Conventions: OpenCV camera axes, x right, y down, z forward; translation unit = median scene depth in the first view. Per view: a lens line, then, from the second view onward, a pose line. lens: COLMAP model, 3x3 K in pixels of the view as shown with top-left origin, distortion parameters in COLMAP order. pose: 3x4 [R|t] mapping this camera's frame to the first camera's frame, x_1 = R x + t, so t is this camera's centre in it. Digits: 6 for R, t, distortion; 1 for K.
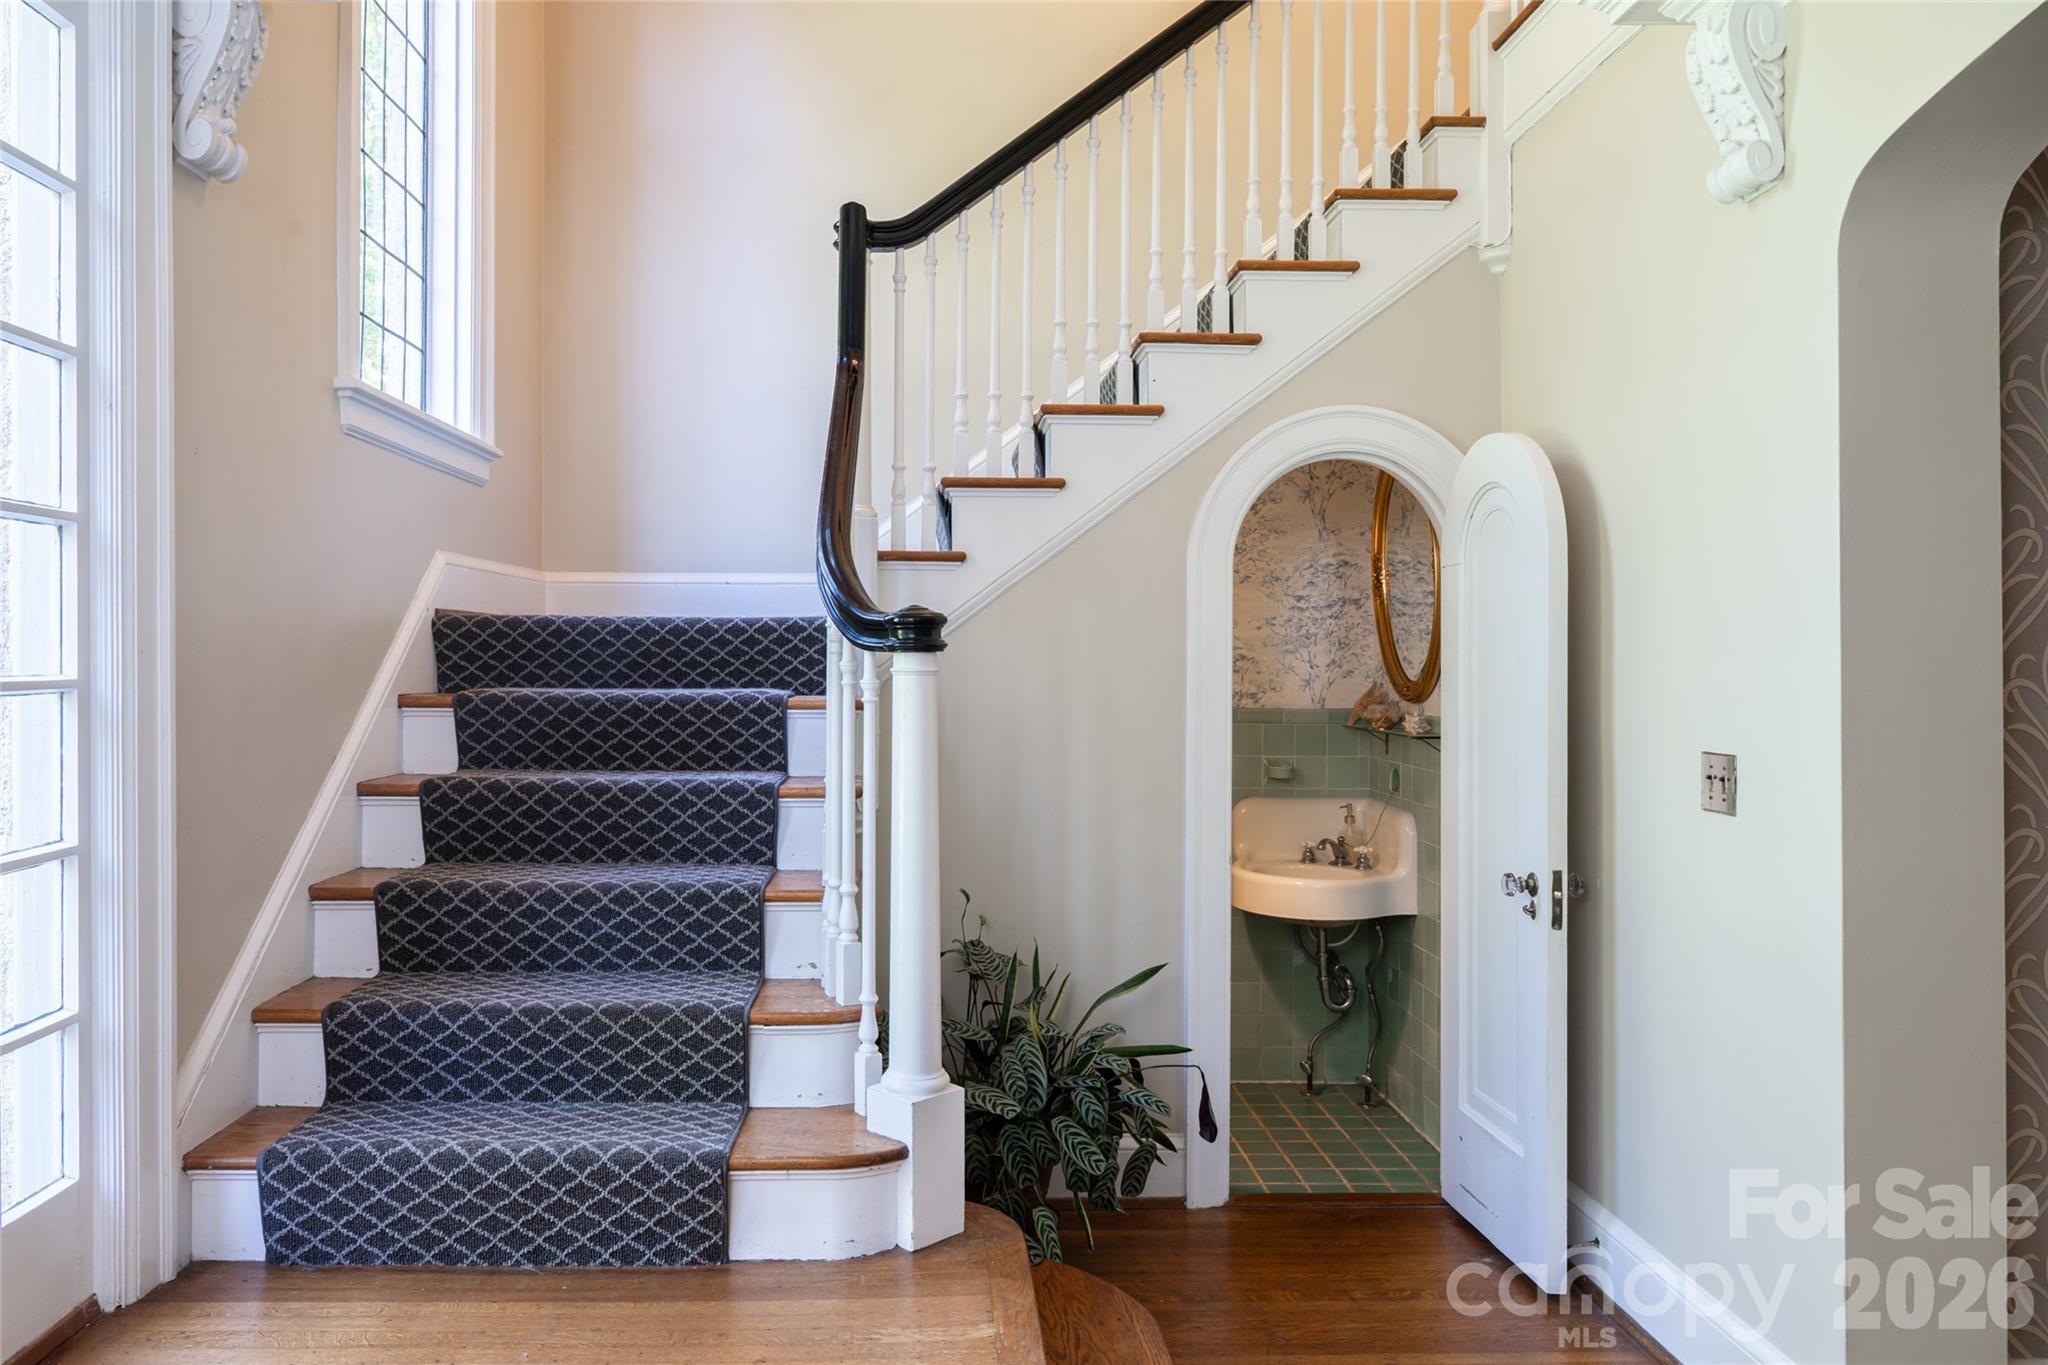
lens RADIAL K [[1407.9, 0, 1015.1], [0, 1407.9, 692.5], [0, 0, 1]] dist [0.000355, 0.001475]
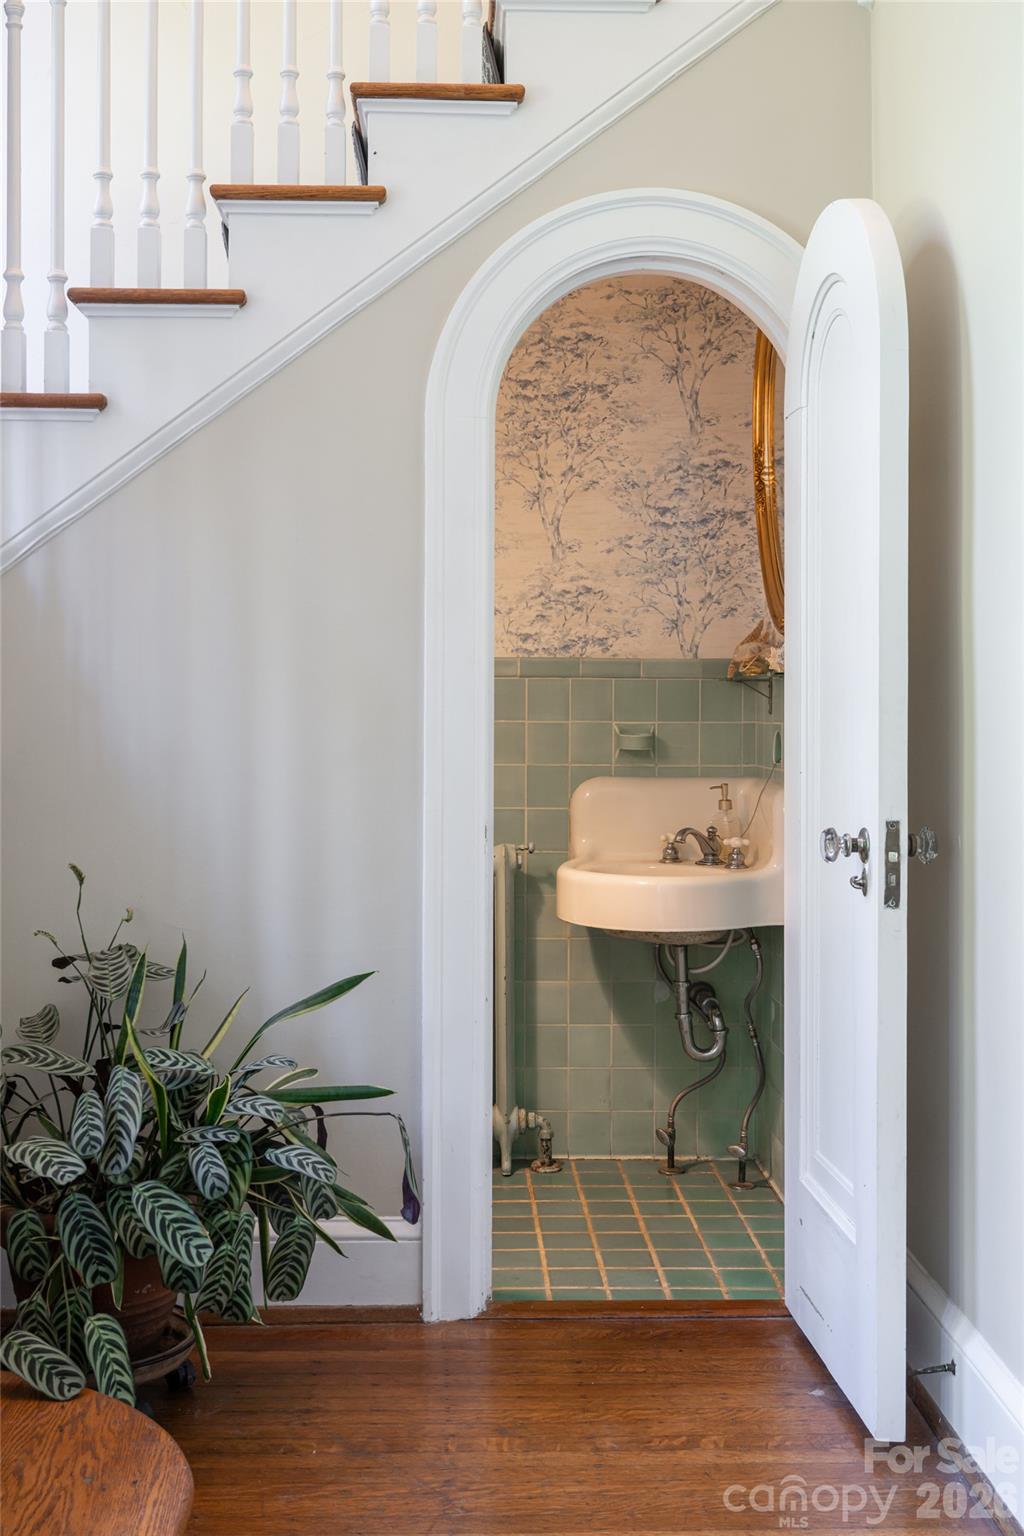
lens RADIAL K [[1651.3, 0, 512.2], [0, 1651.3, 756.6], [0, 0, 1]] dist [-0.000254, 0.000000]
pose [[0.999997, -0.001438, -0.002013, 0.167211], [0.001466, 0.999904, 0.013788, 0.069171], [0.001993, -0.013791, 0.999903, 0.168516]]
